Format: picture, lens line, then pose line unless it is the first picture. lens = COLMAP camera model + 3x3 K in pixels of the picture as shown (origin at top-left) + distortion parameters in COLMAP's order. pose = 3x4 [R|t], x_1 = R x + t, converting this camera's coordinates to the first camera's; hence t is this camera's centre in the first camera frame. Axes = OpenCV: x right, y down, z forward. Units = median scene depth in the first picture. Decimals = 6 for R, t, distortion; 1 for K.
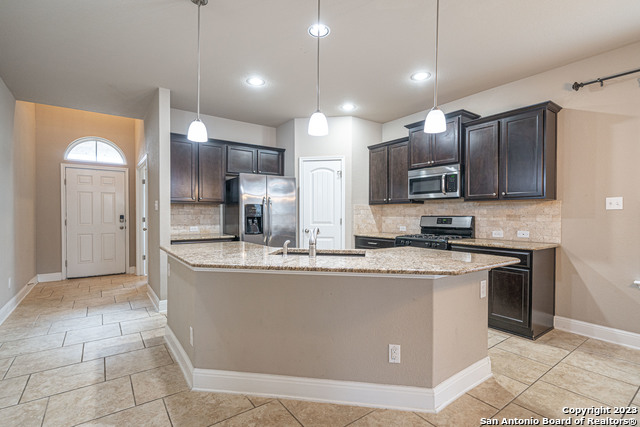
lens RADIAL K [[307.2, 0, 320.0], [0, 307.2, 217.7], [0, 0, 1]] dist [0.002574, -0.000181]
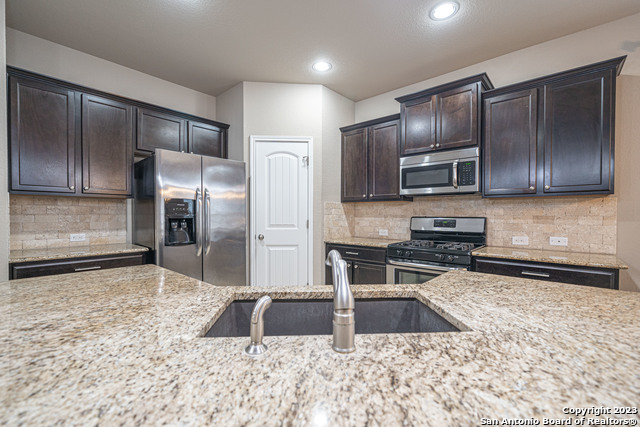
lens RADIAL K [[280.2, 0, 319.6], [0, 280.2, 217.1], [0, 0, 1]] dist [-0.000369, -0.000082]
pose [[0.975586, -0.000004, 0.219620, -0.058325], [-0.000123, 1.000000, 0.000563, -0.005452], [-0.219620, -0.000576, 0.975585, 0.354150]]
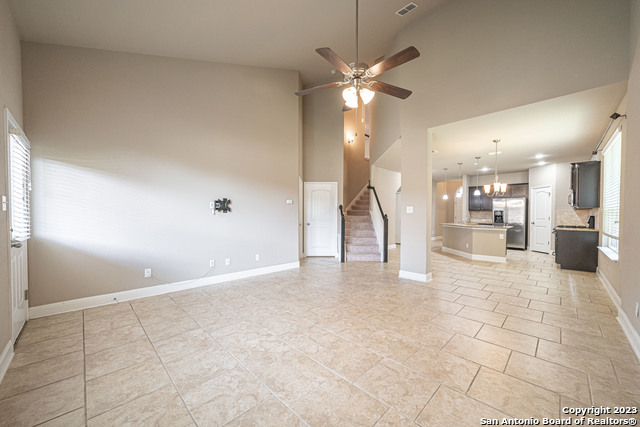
lens RADIAL K [[241.9, 0, 321.2], [0, 241.9, 217.2], [0, 0, 1]] dist [-0.000897, 0.000063]
pose [[0.159580, 0.012595, -0.987105, 1.464768], [-0.014199, 0.999844, 0.010462, 0.008906], [0.987083, 0.012346, 0.159734, -0.724163]]
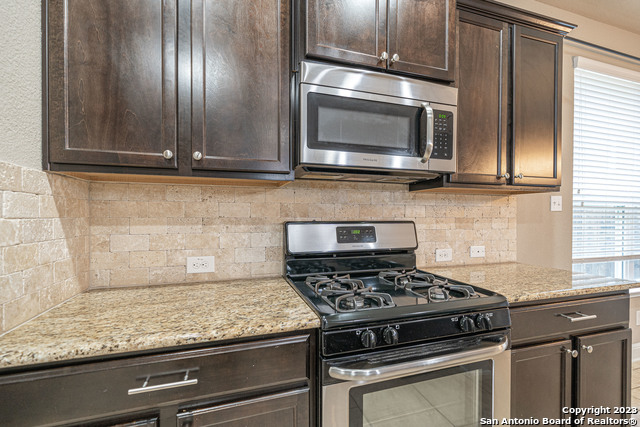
lens RADIAL K [[280.2, 0, 319.6], [0, 280.2, 217.1], [0, 0, 1]] dist [-0.000369, -0.000082]
pose [[0.313120, -0.003989, 0.949705, 0.051059], [0.007738, 0.999969, 0.001649, -0.011453], [-0.949682, 0.006832, 0.313141, 0.880274]]
